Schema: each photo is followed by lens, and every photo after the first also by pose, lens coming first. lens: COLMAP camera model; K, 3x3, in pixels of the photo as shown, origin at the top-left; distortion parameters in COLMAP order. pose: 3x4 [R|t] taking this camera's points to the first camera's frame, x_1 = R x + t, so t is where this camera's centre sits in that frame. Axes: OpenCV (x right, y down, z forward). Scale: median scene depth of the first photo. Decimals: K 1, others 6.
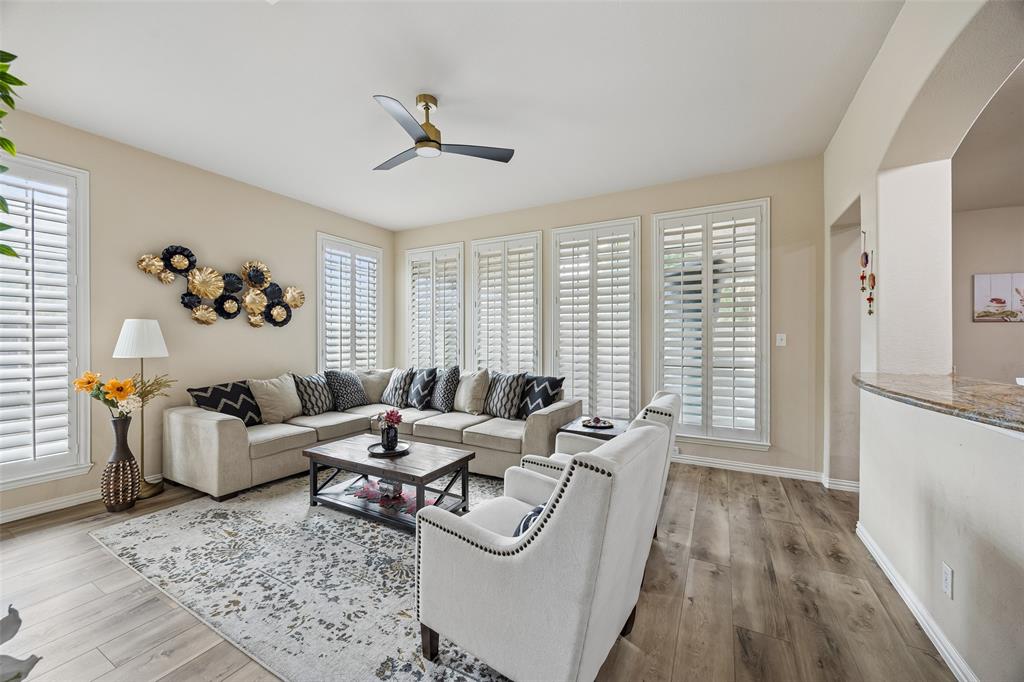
lens RADIAL K [[387.7, 0, 511.1], [0, 387.7, 350.8], [0, 0, 1]] dist [-0.003757, -0.000240]
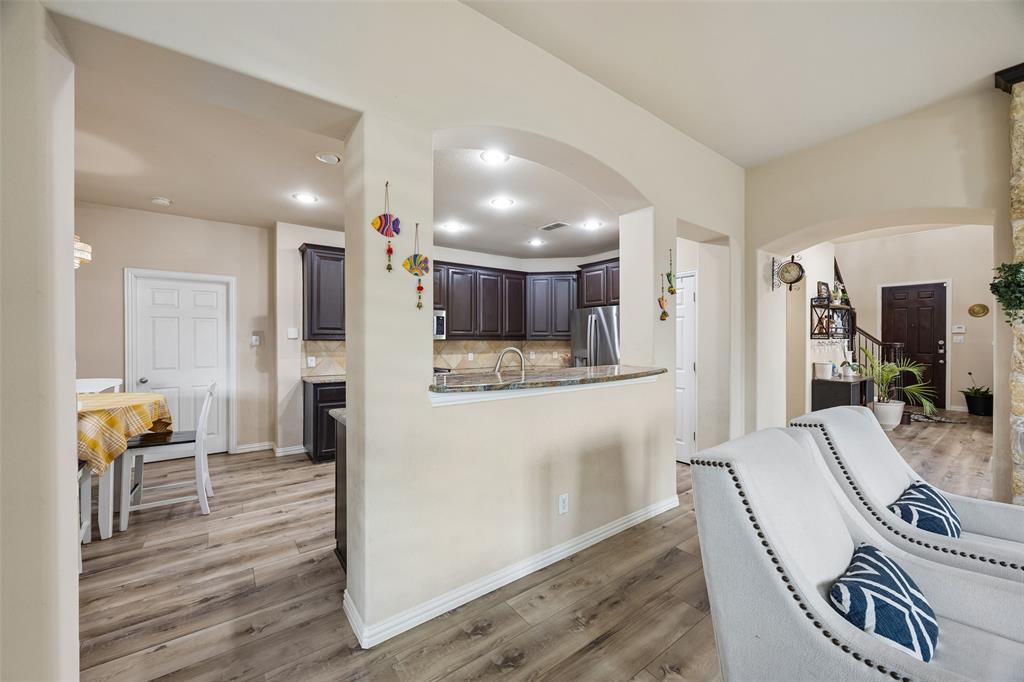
lens RADIAL K [[387.7, 0, 510.5], [0, 387.7, 343.4], [0, 0, 1]] dist [-0.003757, -0.000240]
pose [[-0.904678, -0.004808, 0.426068, 0.413058], [0.012149, 0.999239, 0.037070, -0.048097], [-0.425922, 0.038713, -0.903931, 1.444329]]
